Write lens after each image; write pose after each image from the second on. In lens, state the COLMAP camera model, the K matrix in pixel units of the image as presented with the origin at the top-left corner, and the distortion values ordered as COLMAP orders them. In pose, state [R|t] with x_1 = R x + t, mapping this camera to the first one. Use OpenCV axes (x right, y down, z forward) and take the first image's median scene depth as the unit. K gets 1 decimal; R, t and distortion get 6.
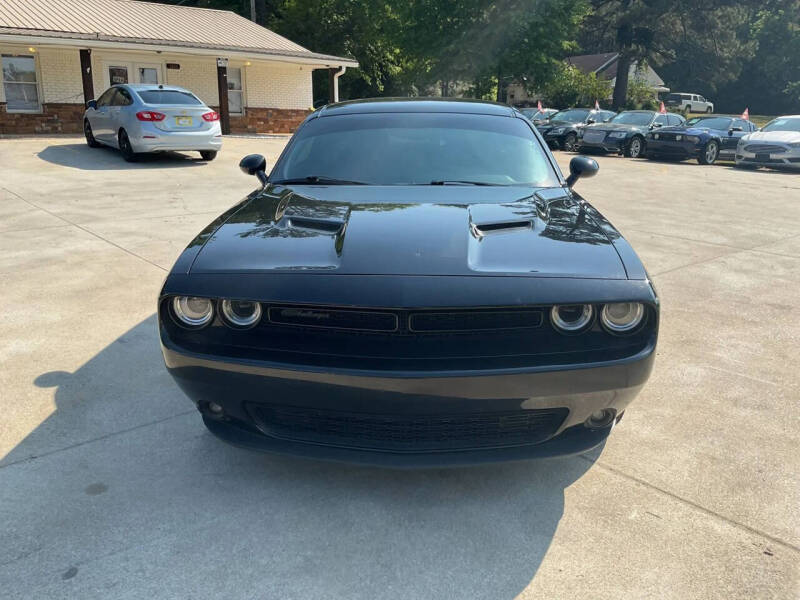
lens RADIAL K [[667.3, 0, 399.6], [0, 667.3, 299.8], [0, 0, 1]] dist [0.057325, -0.109110]
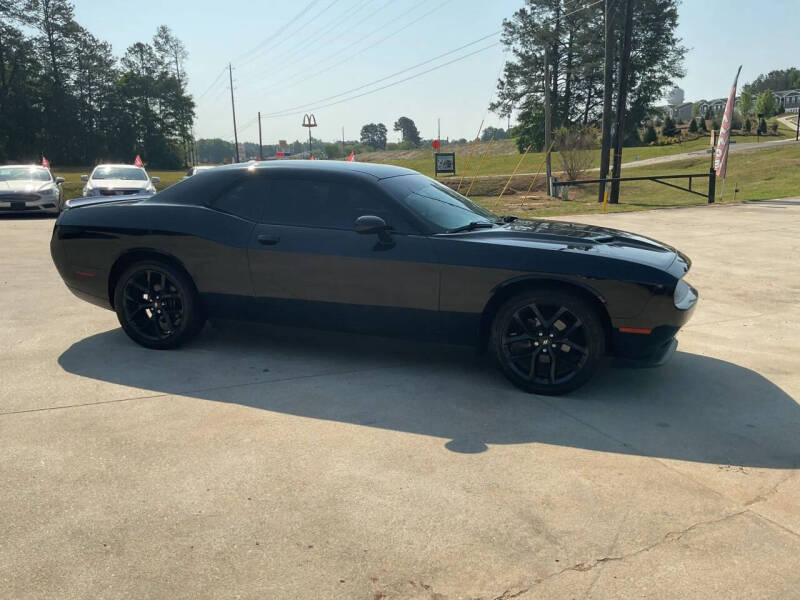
lens RADIAL K [[667.3, 0, 401.0], [0, 667.3, 299.5], [0, 0, 1]] dist [0.057325, -0.109110]
pose [[0.263246, -0.195394, 0.944734, -0.253326], [0.256595, 0.958182, 0.126676, -0.042496], [-0.929979, 0.209067, 0.302375, 0.132041]]
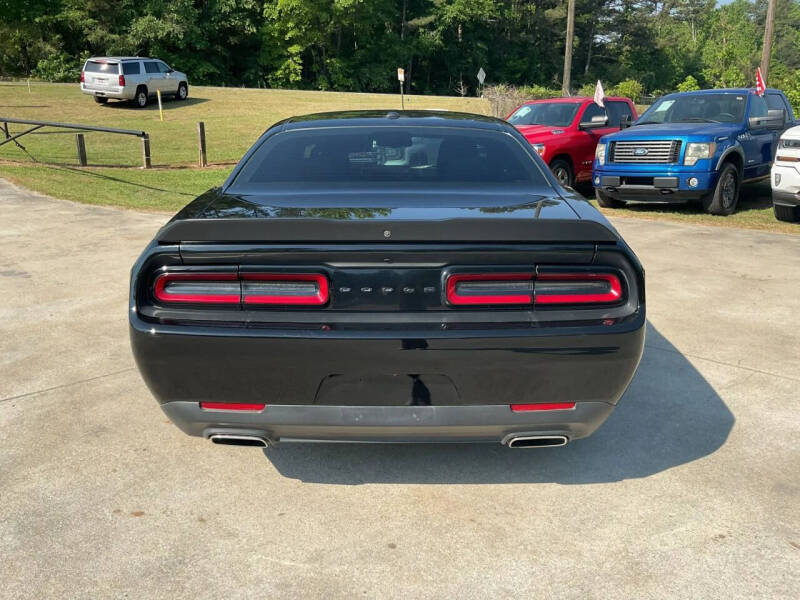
lens RADIAL K [[667.3, 0, 397.7], [0, 667.3, 300.5], [0, 0, 1]] dist [0.057325, -0.109110]
pose [[-0.999316, 0.009207, -0.035828, 0.013282], [-0.010937, 0.851695, 0.523924, -0.126118], [0.035338, 0.523958, -0.851011, 0.430184]]
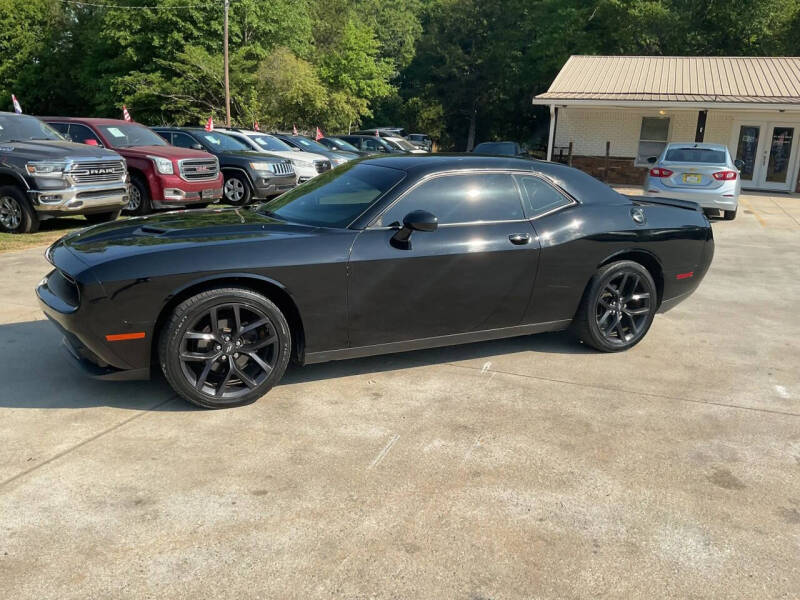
lens RADIAL K [[667.3, 0, 402.8], [0, 667.3, 300.1], [0, 0, 1]] dist [0.057325, -0.109110]
pose [[0.487563, 0.199945, -0.849885, 0.228143], [-0.268904, 0.960494, 0.071702, -0.029053], [0.830646, 0.193578, 0.522067, 0.092721]]
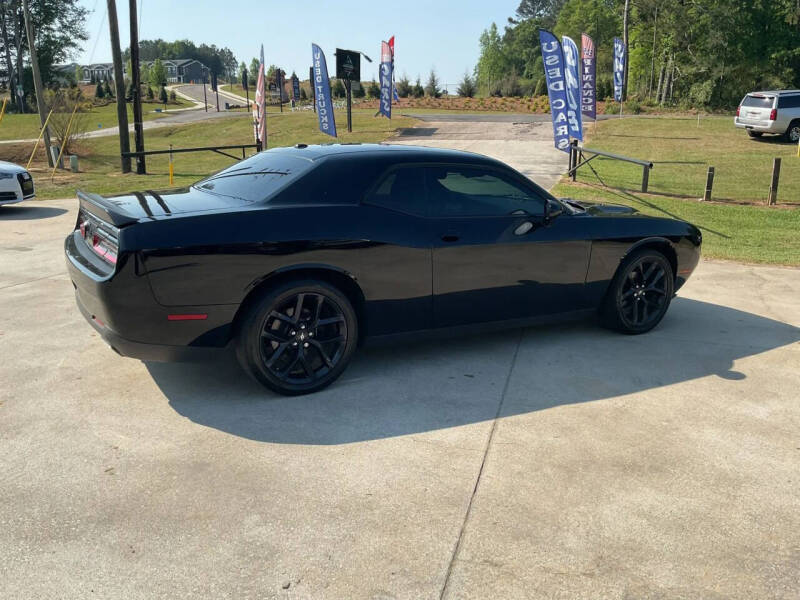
lens RADIAL K [[667.3, 0, 401.5], [0, 667.3, 297.2], [0, 0, 1]] dist [0.057325, -0.109110]
pose [[-0.554405, -0.208756, 0.805640, -0.206311], [0.205167, 0.903871, 0.375397, -0.110146], [-0.806561, 0.373413, -0.458281, 0.359945]]
